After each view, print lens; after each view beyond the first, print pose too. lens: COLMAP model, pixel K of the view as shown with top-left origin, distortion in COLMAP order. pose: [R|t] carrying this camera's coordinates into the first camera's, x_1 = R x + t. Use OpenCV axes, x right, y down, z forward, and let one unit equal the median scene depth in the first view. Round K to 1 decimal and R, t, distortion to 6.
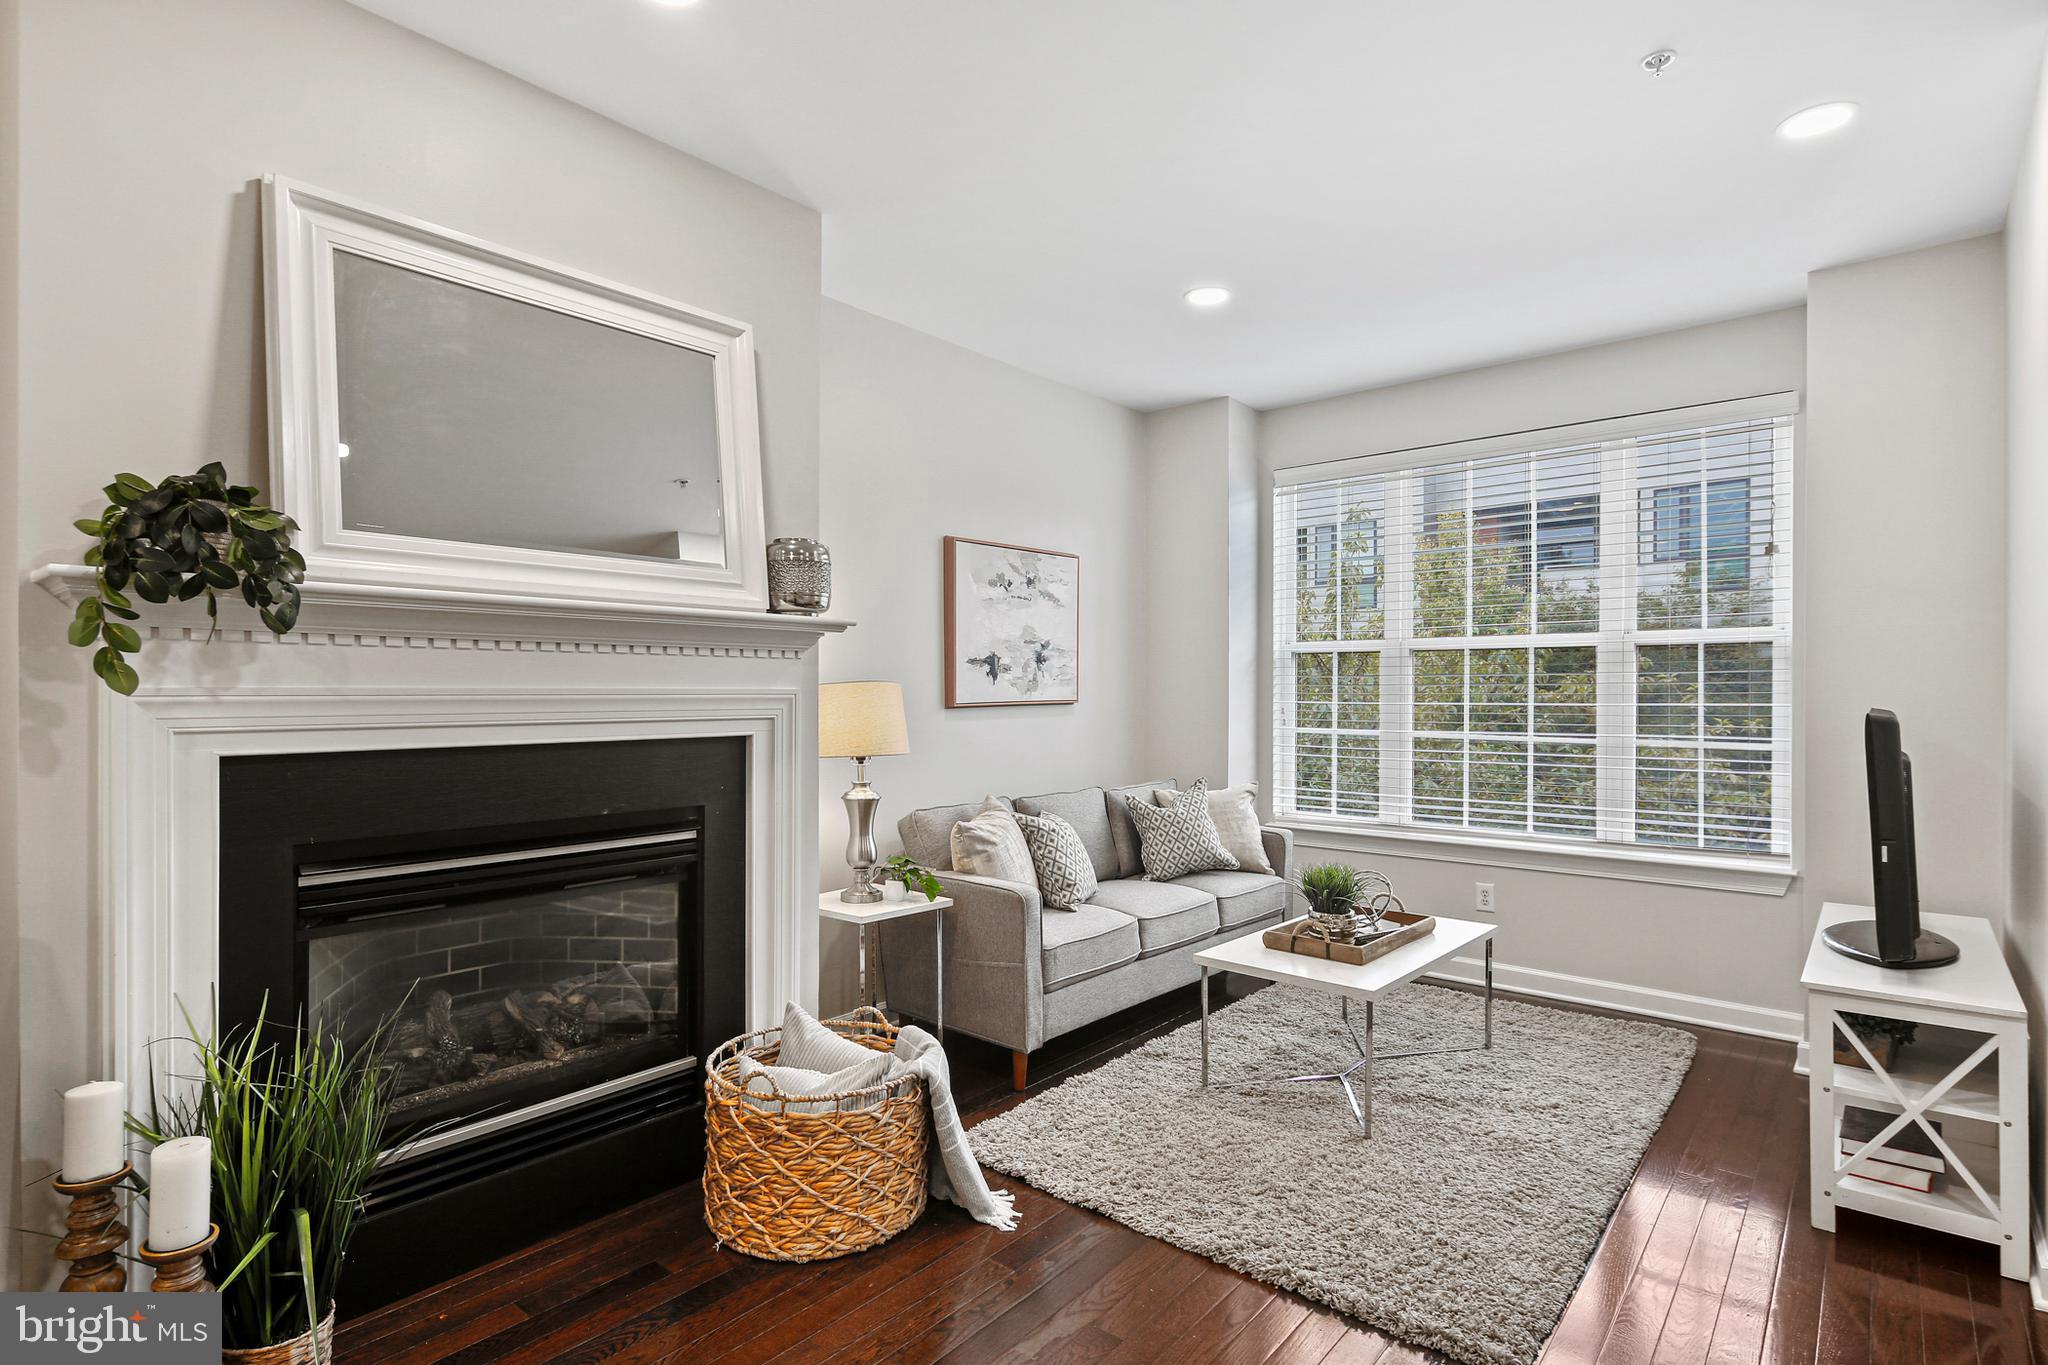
lens RADIAL K [[1031.2, 0, 1022.8], [0, 1031.2, 687.7], [0, 0, 1]] dist [-0.000671, -0.001025]
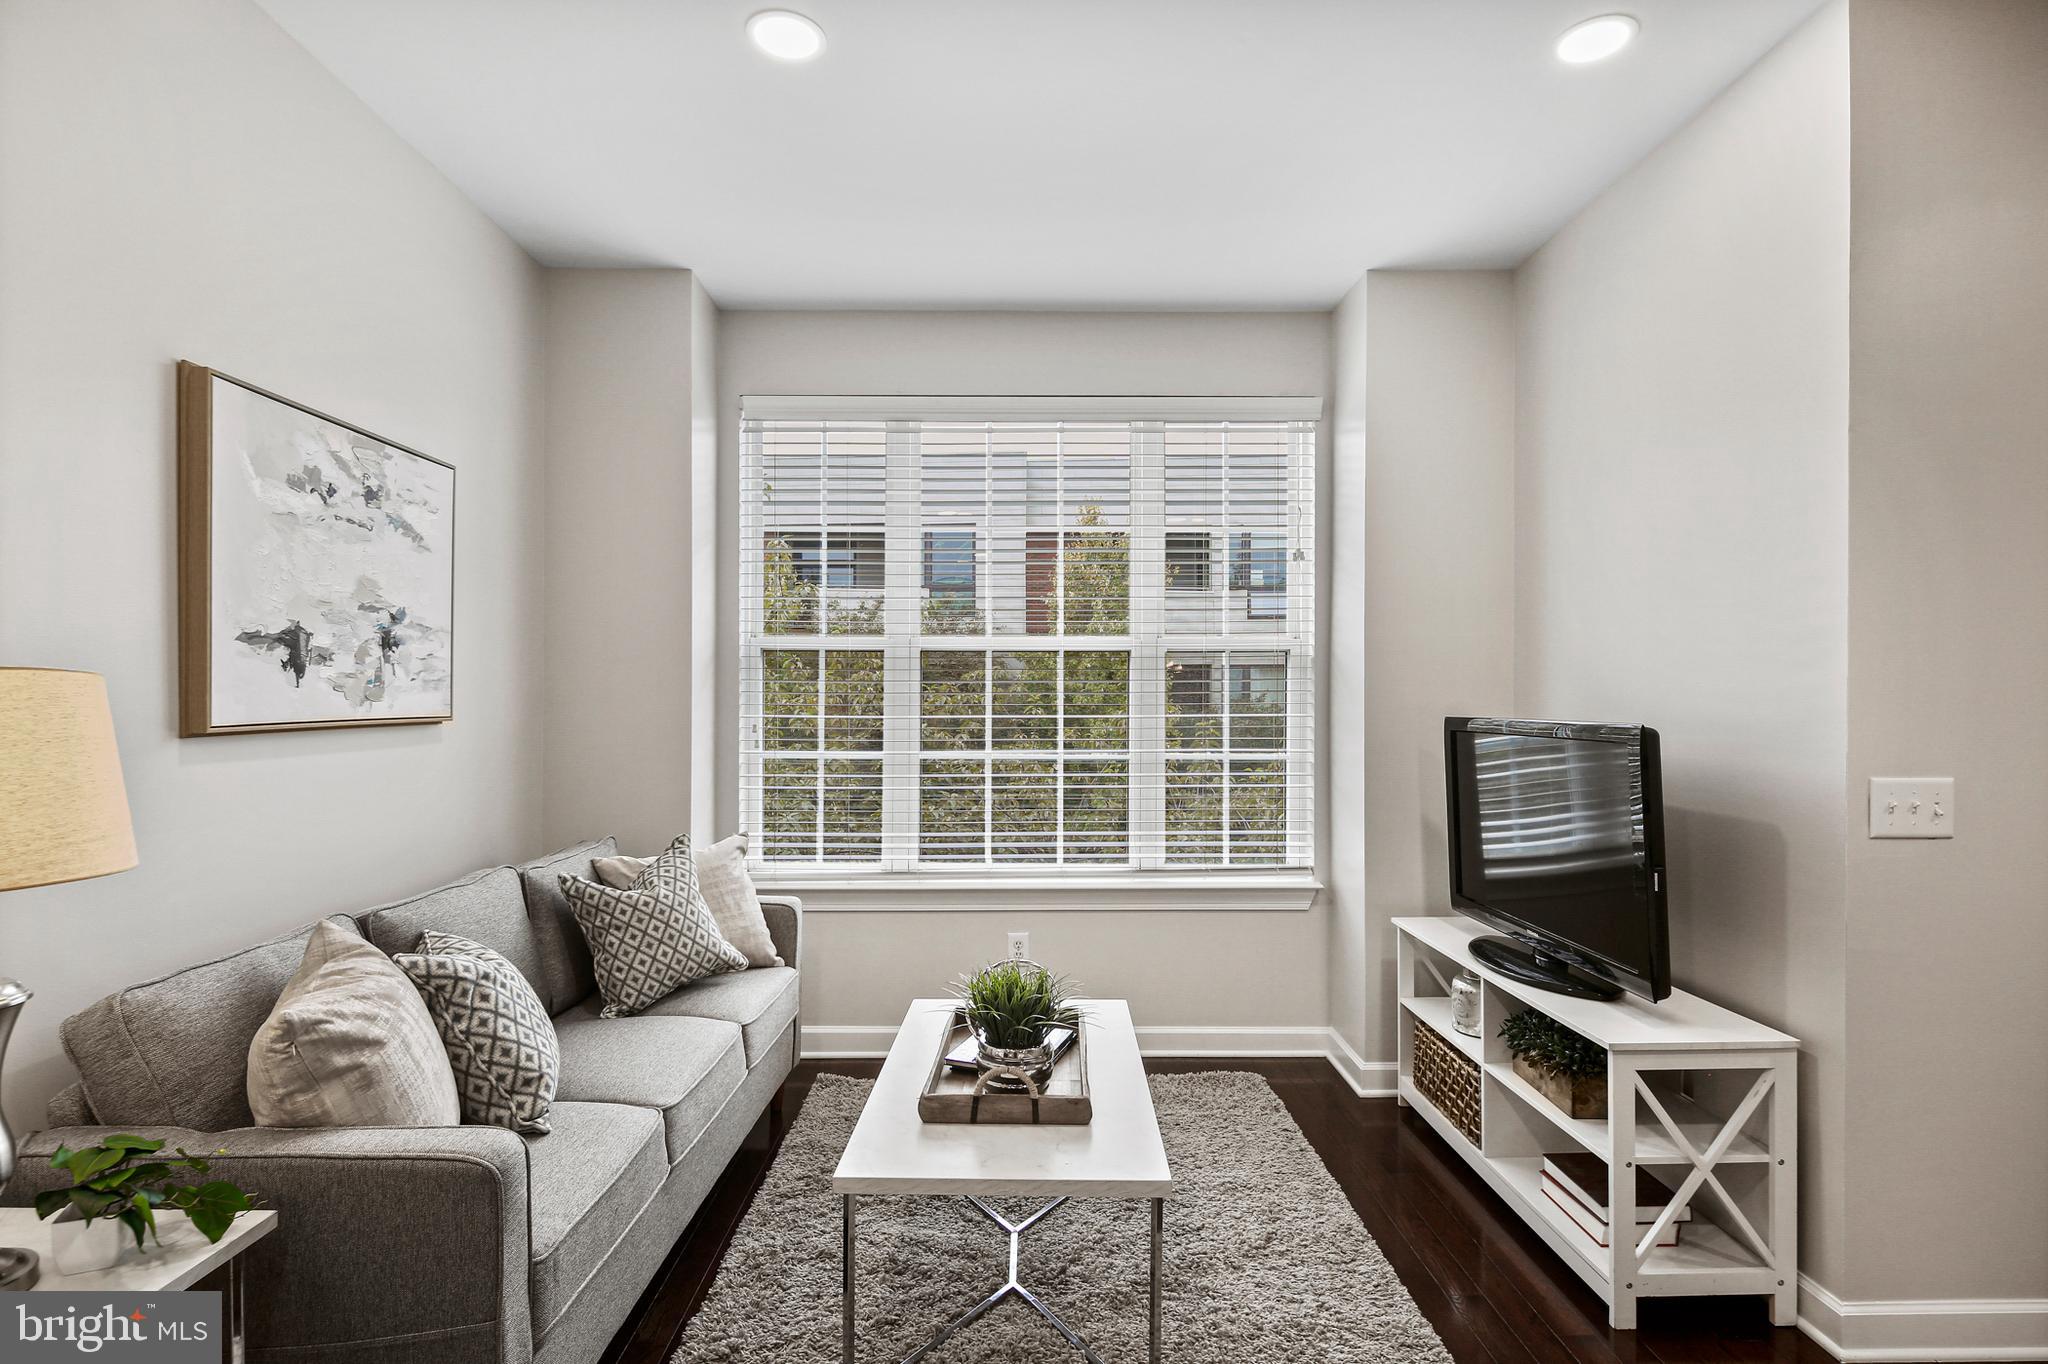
lens RADIAL K [[1031.2, 0, 1057.3], [0, 1031.2, 700.2], [0, 0, 1]] dist [-0.000671, -0.001025]
pose [[0.750802, 0.001318, 0.660526, -0.079515], [-0.001904, 0.999998, 0.000168, 0.002607], [-0.660525, -0.001384, 0.750803, 0.372983]]
